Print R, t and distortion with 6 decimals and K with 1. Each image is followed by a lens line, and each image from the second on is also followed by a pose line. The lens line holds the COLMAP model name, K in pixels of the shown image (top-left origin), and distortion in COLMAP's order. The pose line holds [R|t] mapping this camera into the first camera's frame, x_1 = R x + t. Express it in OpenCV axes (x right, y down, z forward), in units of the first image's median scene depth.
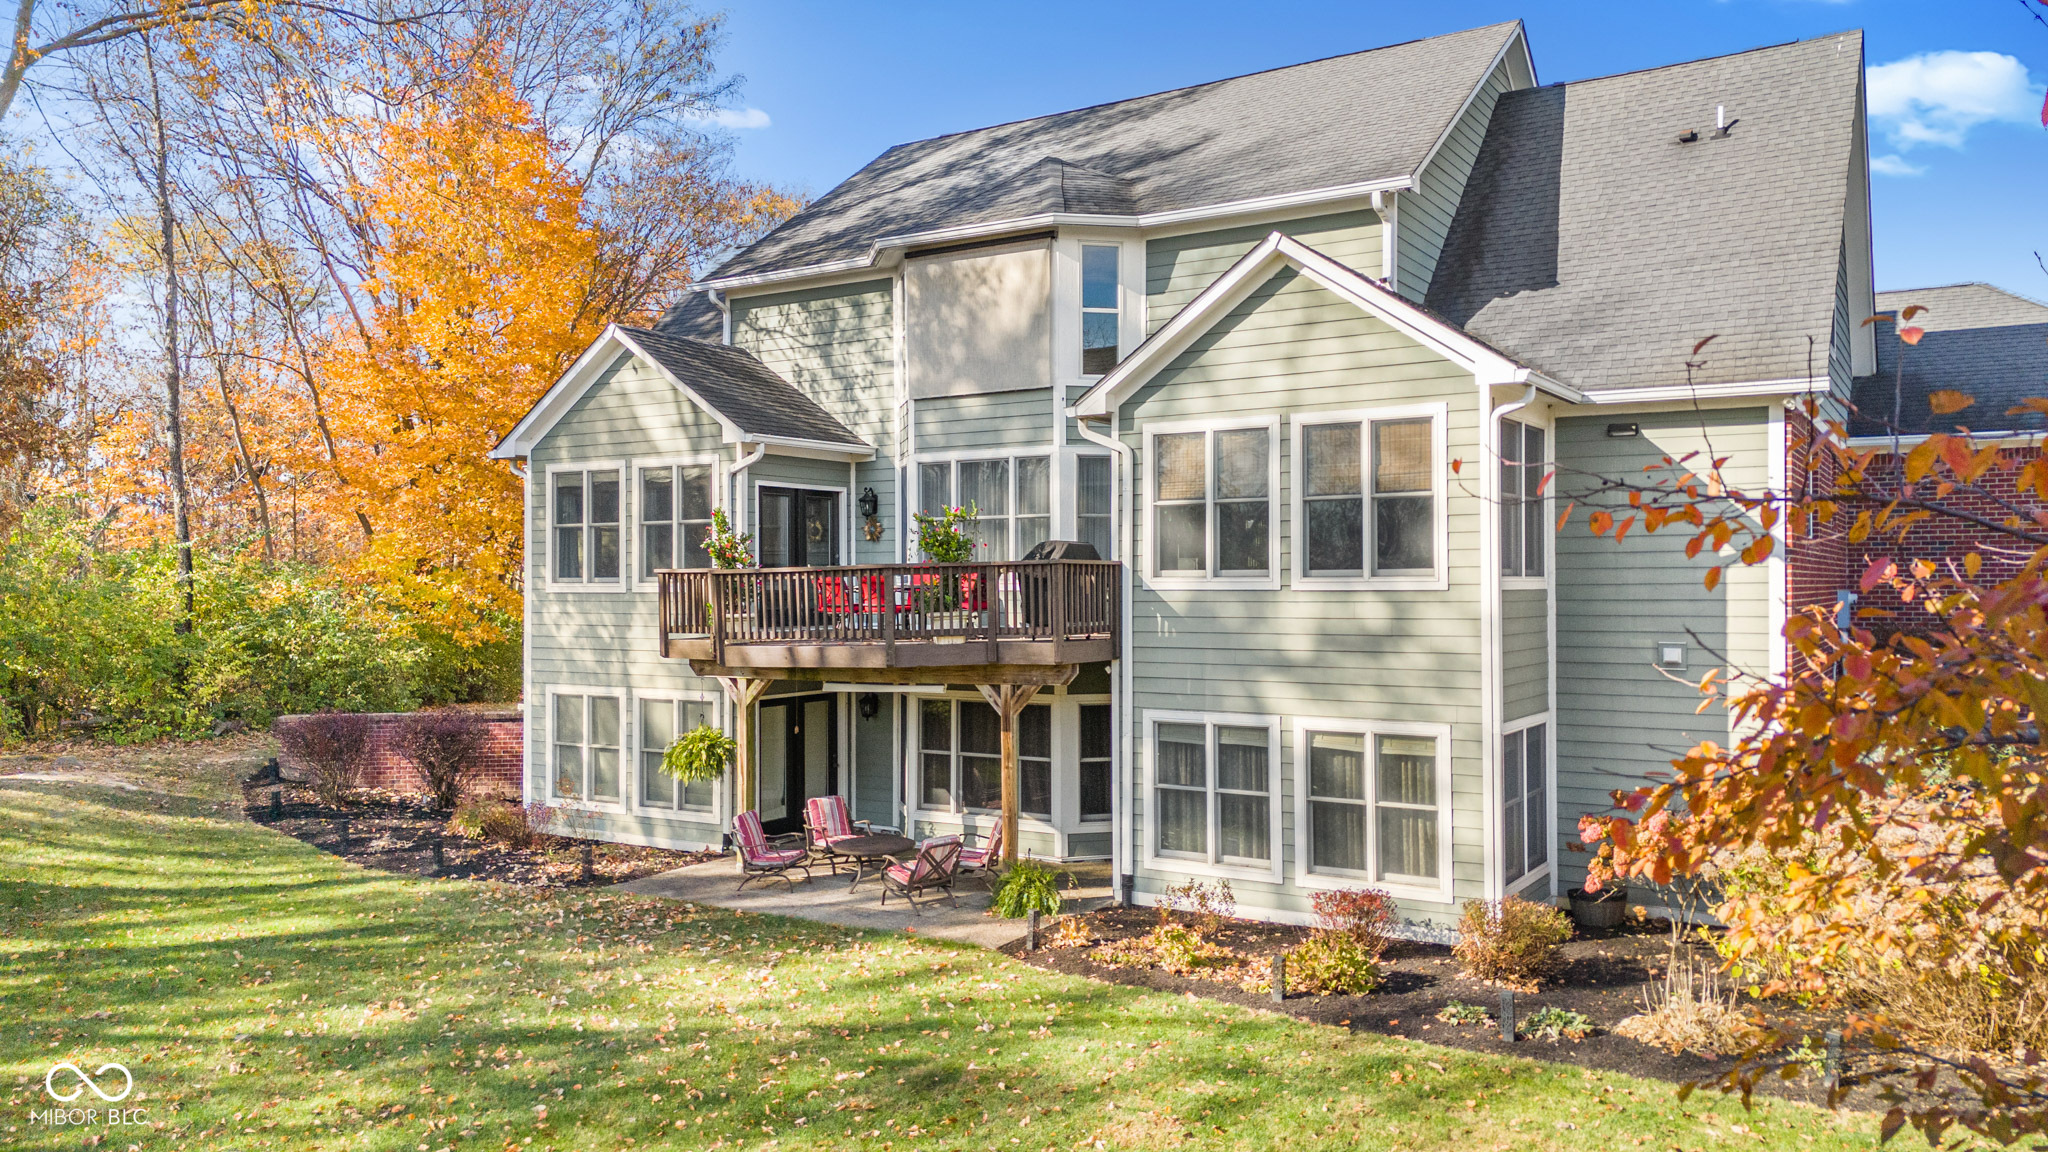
lens RADIAL K [[1535.0, 0, 1024.0], [0, 1535.0, 576.0], [0, 0, 1]] dist [0.080486, -0.003096]
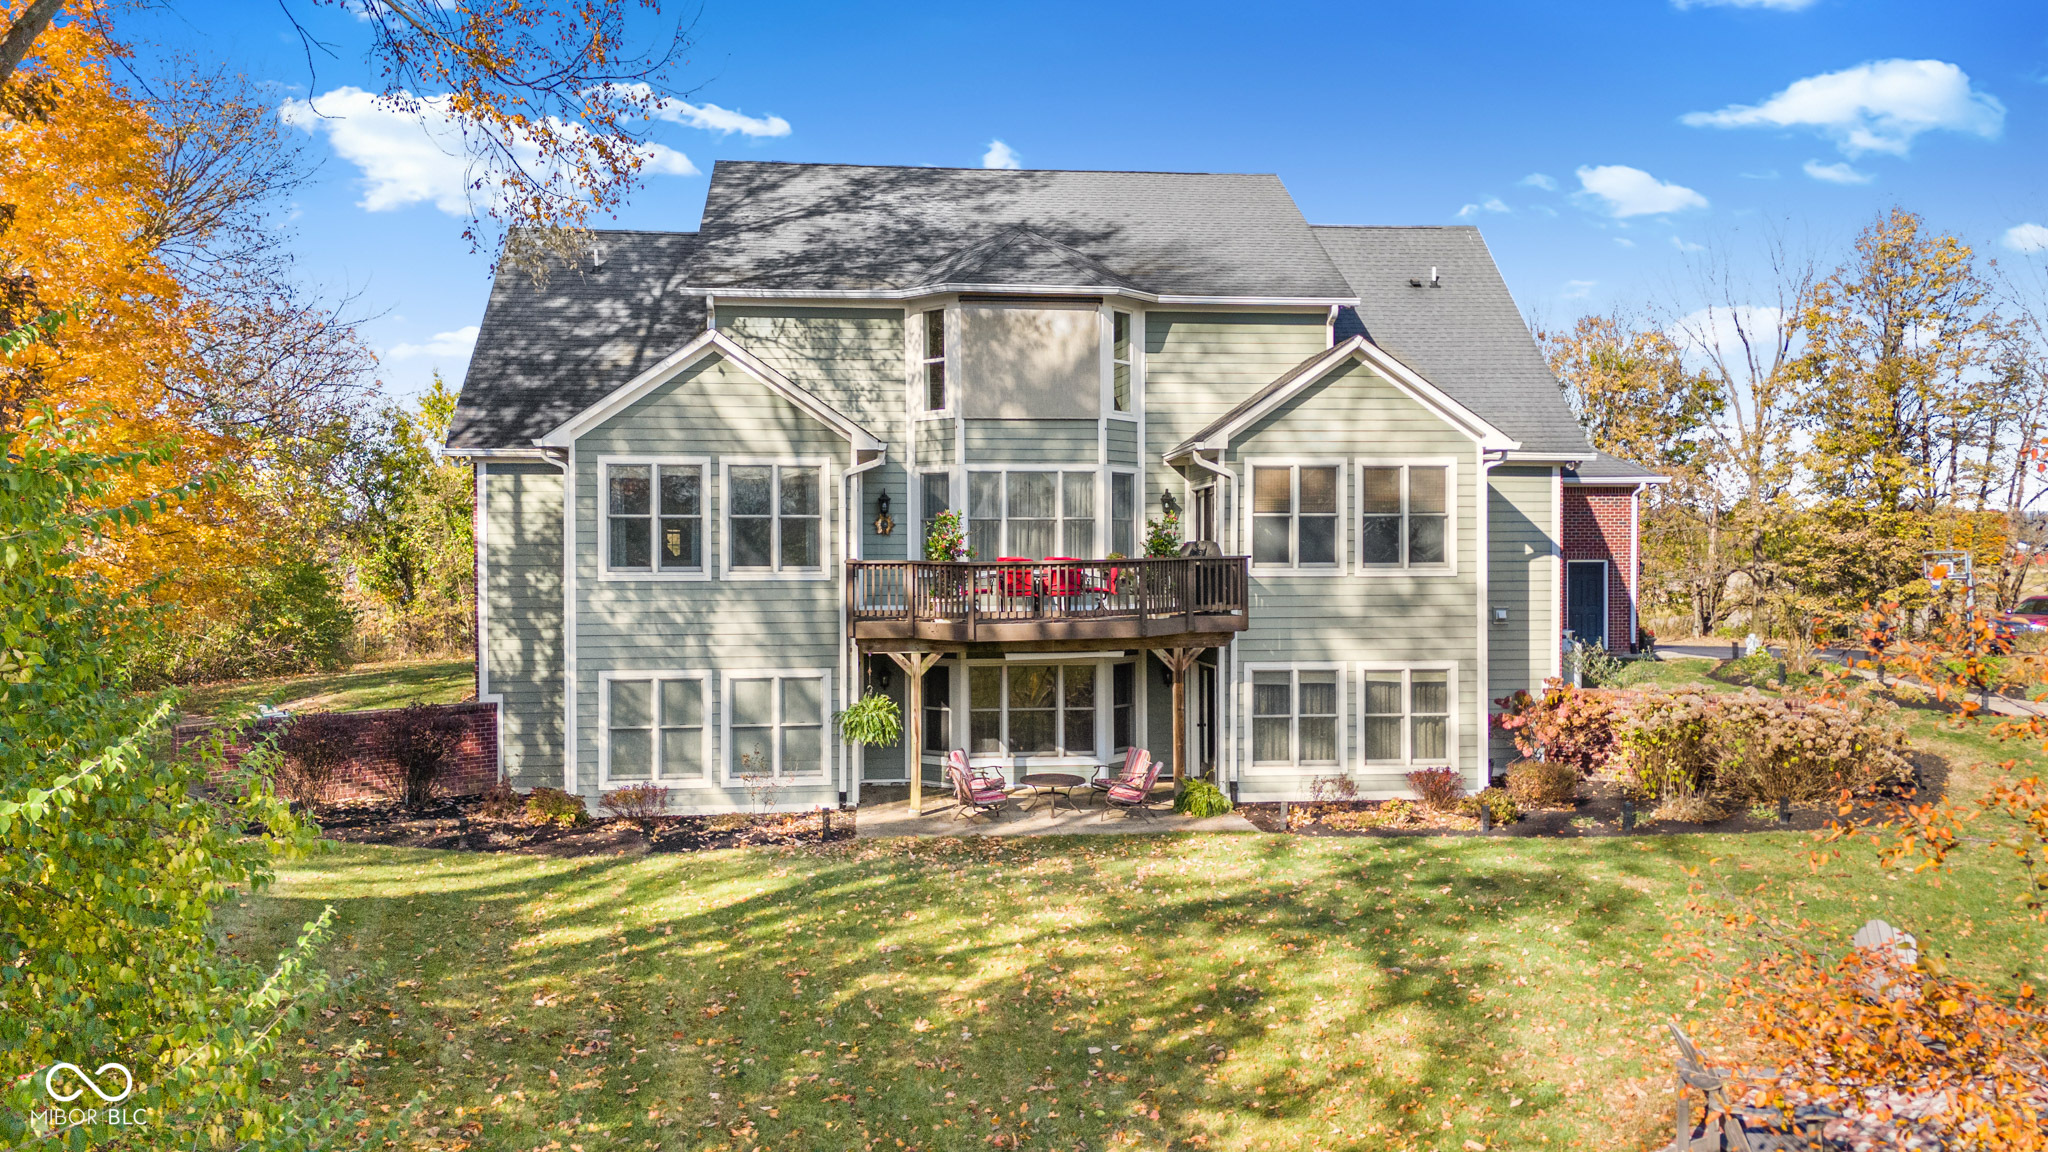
lens RADIAL K [[1535.0, 0, 1024.0], [0, 1535.0, 576.0], [0, 0, 1]] dist [0.080486, -0.003096]
pose [[0.778093, -0.009582, 0.628076, -0.841489], [-0.004161, 0.999783, 0.020409, -0.016790], [-0.628135, -0.018493, 0.777885, 0.033807]]
